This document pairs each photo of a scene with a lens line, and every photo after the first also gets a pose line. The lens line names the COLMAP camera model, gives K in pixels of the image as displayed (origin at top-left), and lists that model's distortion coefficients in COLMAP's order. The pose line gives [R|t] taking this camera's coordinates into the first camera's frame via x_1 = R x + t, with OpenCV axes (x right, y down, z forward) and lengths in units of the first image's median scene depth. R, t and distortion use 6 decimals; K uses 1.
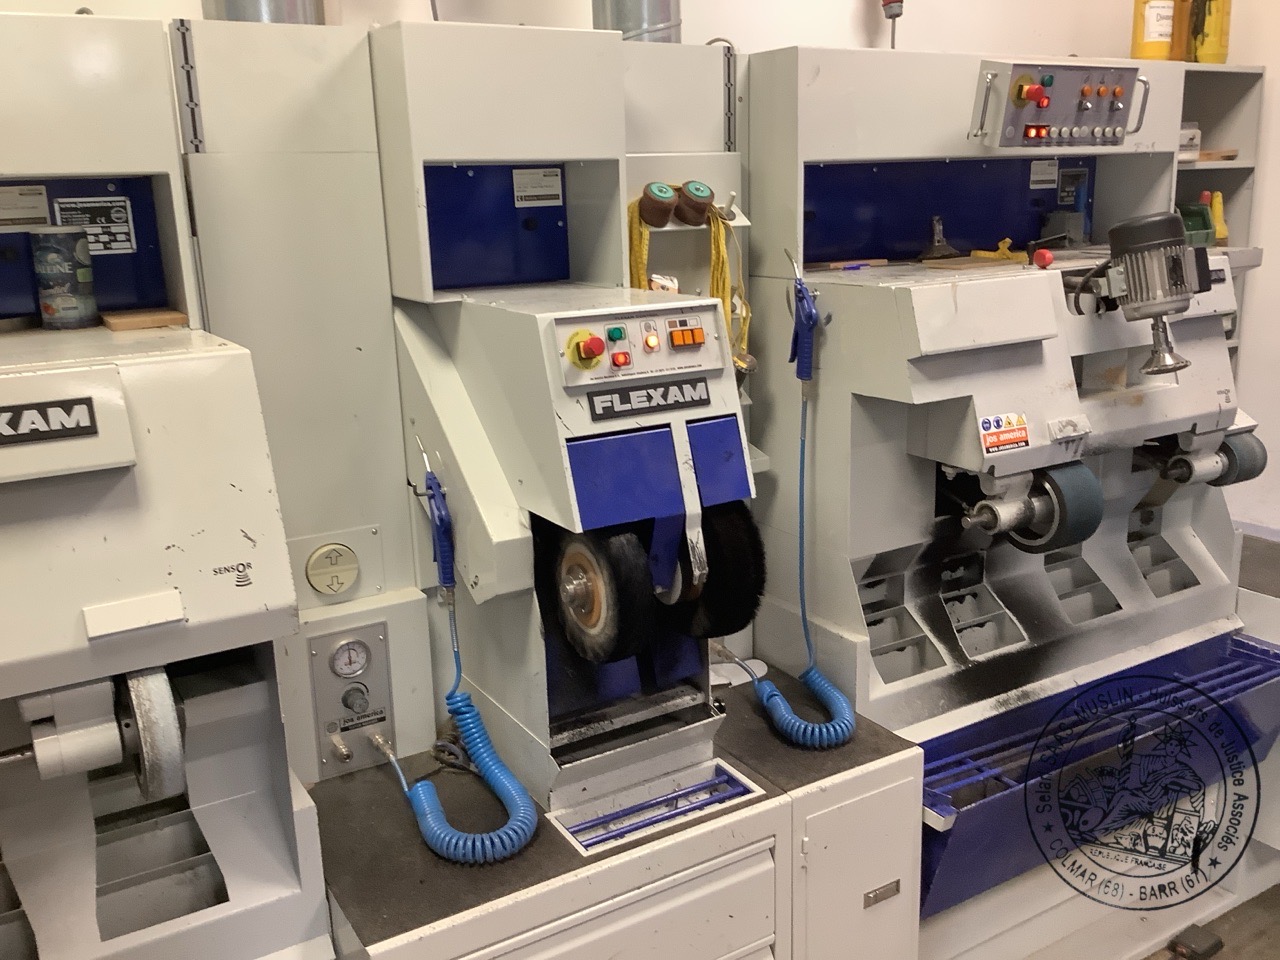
lens RADIAL K [[1147.2, 0, 637.3], [0, 1147.2, 489.3], [0, 0, 1]] dist [0.138665, -0.257482]
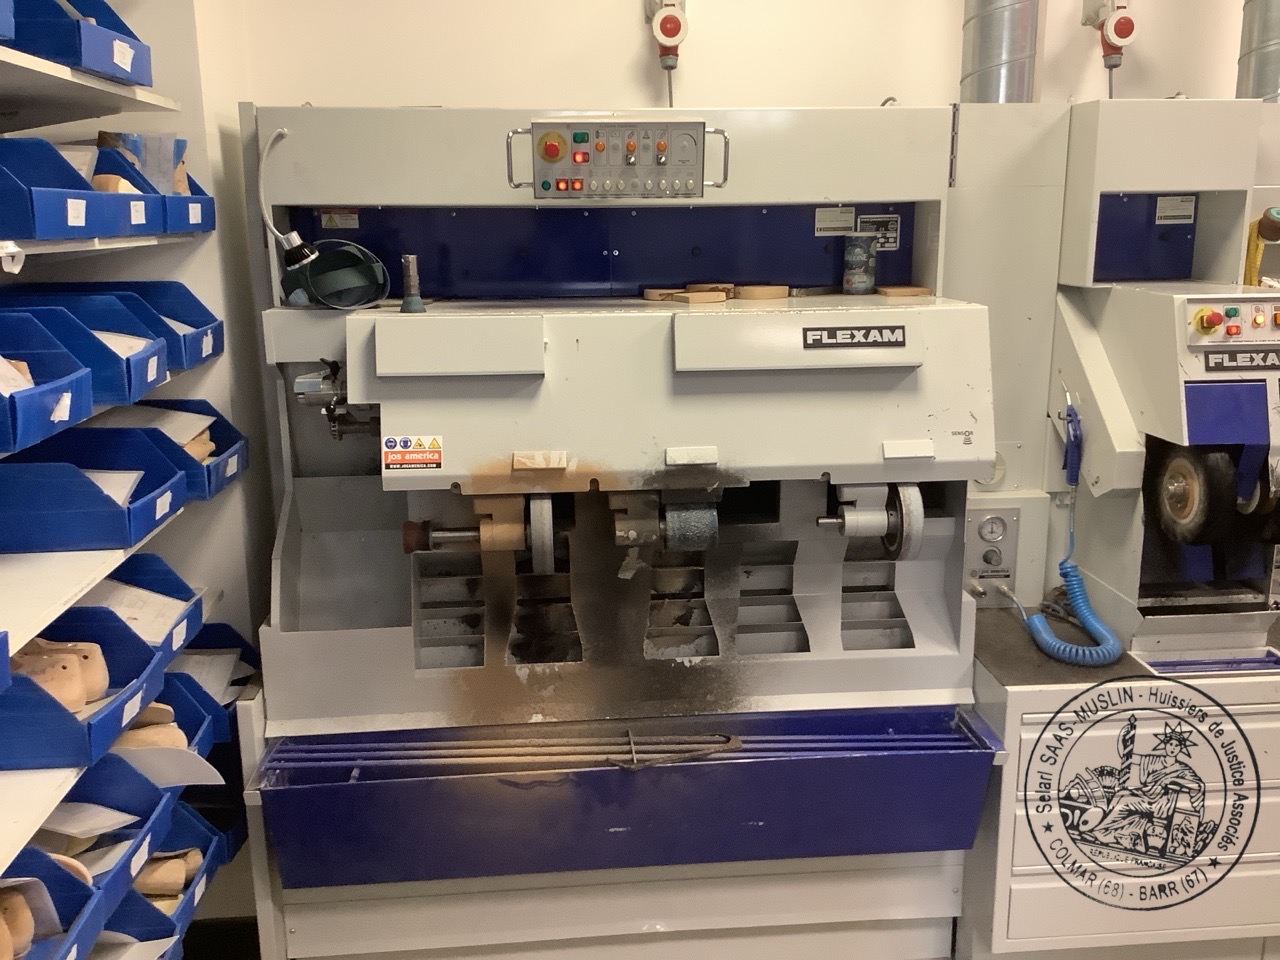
lens RADIAL K [[1147.2, 0, 637.3], [0, 1147.2, 489.3], [0, 0, 1]] dist [0.138665, -0.257482]
pose [[0.895675, 0.120534, -0.428063, -0.031352], [-0.127748, 0.991735, 0.011954, 0.154391], [0.425966, 0.043977, 0.903670, -0.592969]]
